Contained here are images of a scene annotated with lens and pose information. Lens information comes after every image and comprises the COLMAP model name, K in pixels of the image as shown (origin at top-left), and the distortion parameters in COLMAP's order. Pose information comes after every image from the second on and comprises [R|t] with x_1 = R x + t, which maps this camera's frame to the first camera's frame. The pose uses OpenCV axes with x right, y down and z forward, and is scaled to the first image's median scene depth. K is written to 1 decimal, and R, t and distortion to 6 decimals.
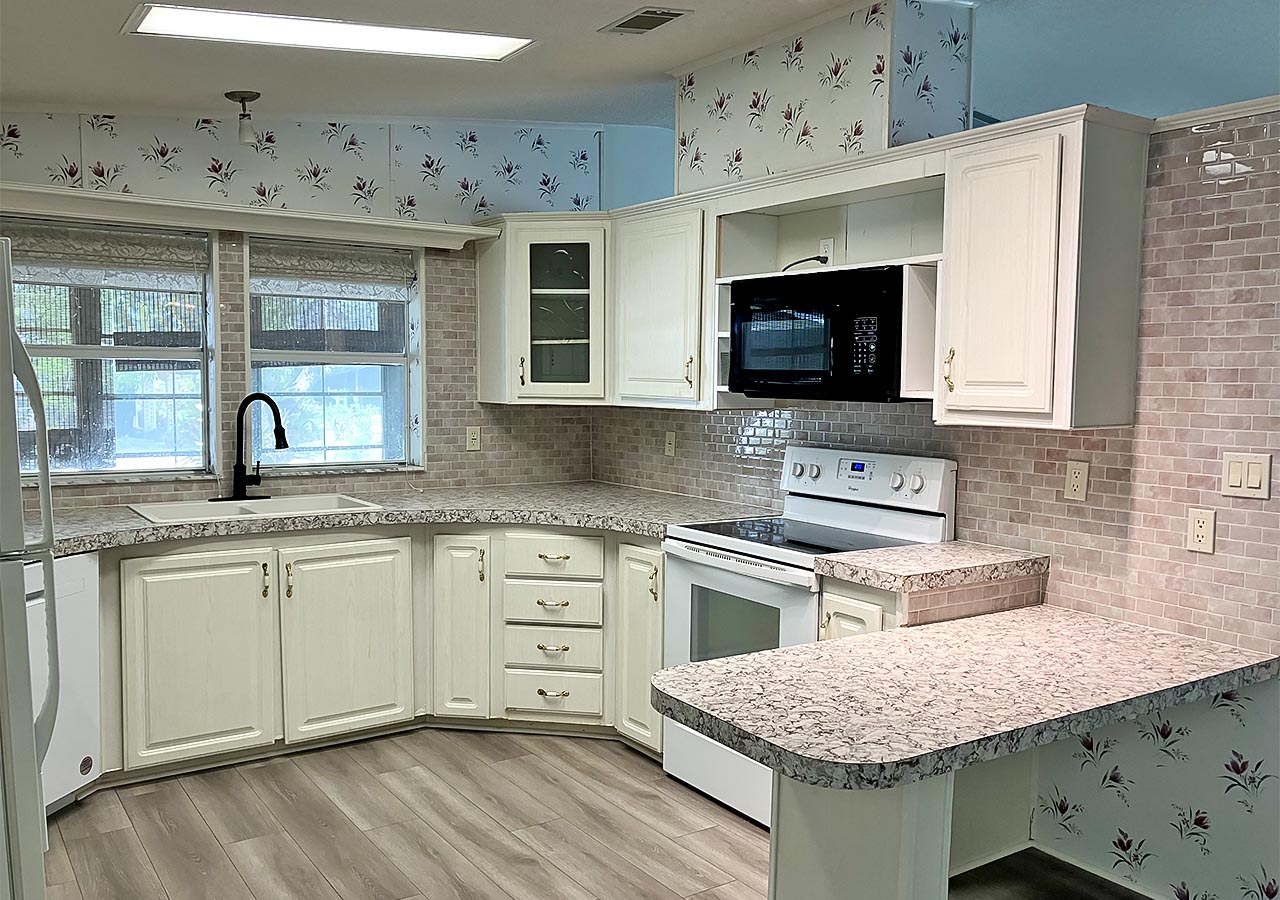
lens RADIAL K [[1050.4, 0, 638.7], [0, 1050.4, 453.1], [0, 0, 1]] dist [0.027365, -0.024480]
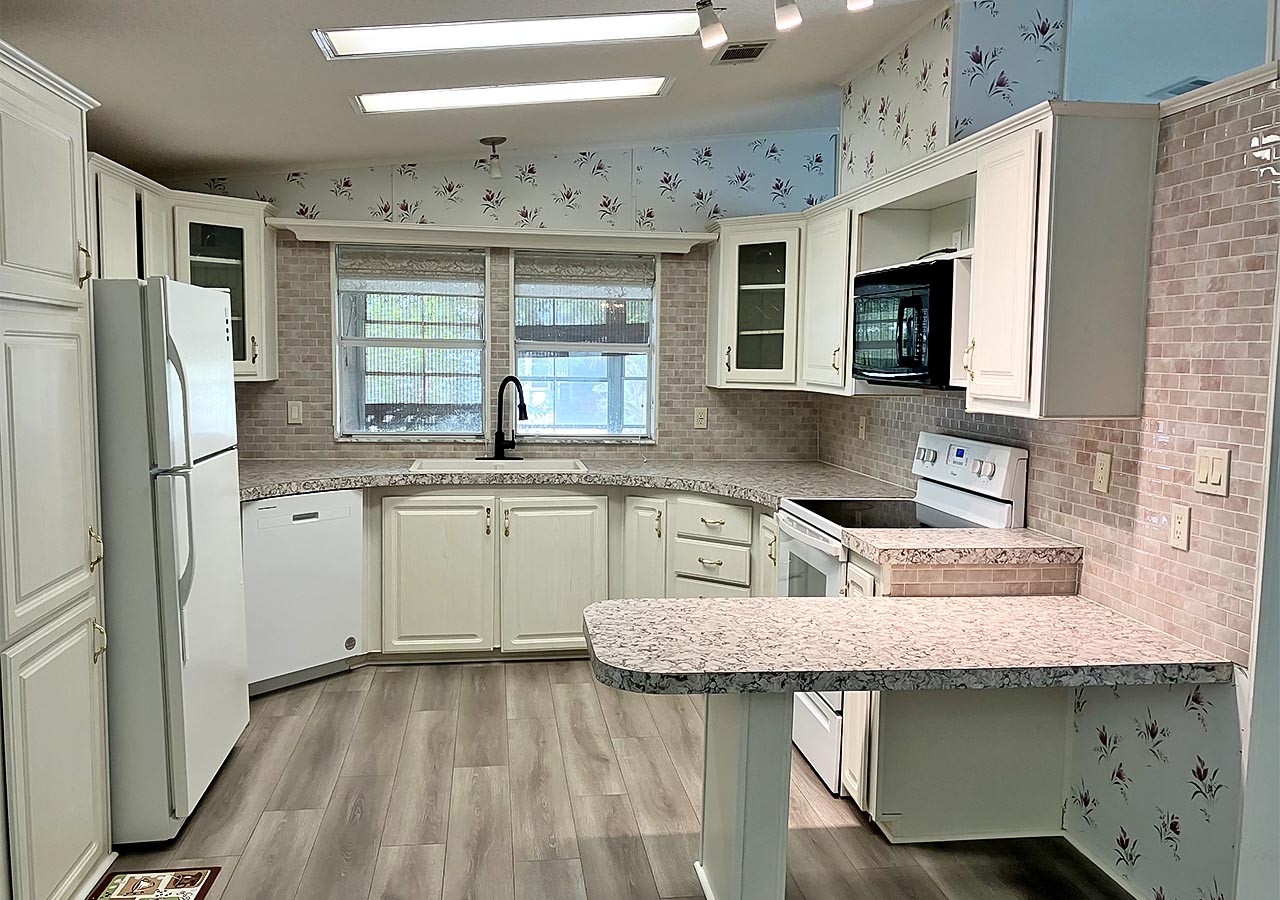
lens RADIAL K [[1050.4, 0, 651.1], [0, 1050.4, 451.2], [0, 0, 1]] dist [0.027365, -0.024480]
pose [[0.899711, 0.043227, -0.434339, 0.413329], [-0.038738, 0.999065, 0.019187, 0.003405], [0.434763, -0.000437, 0.900545, -0.067540]]
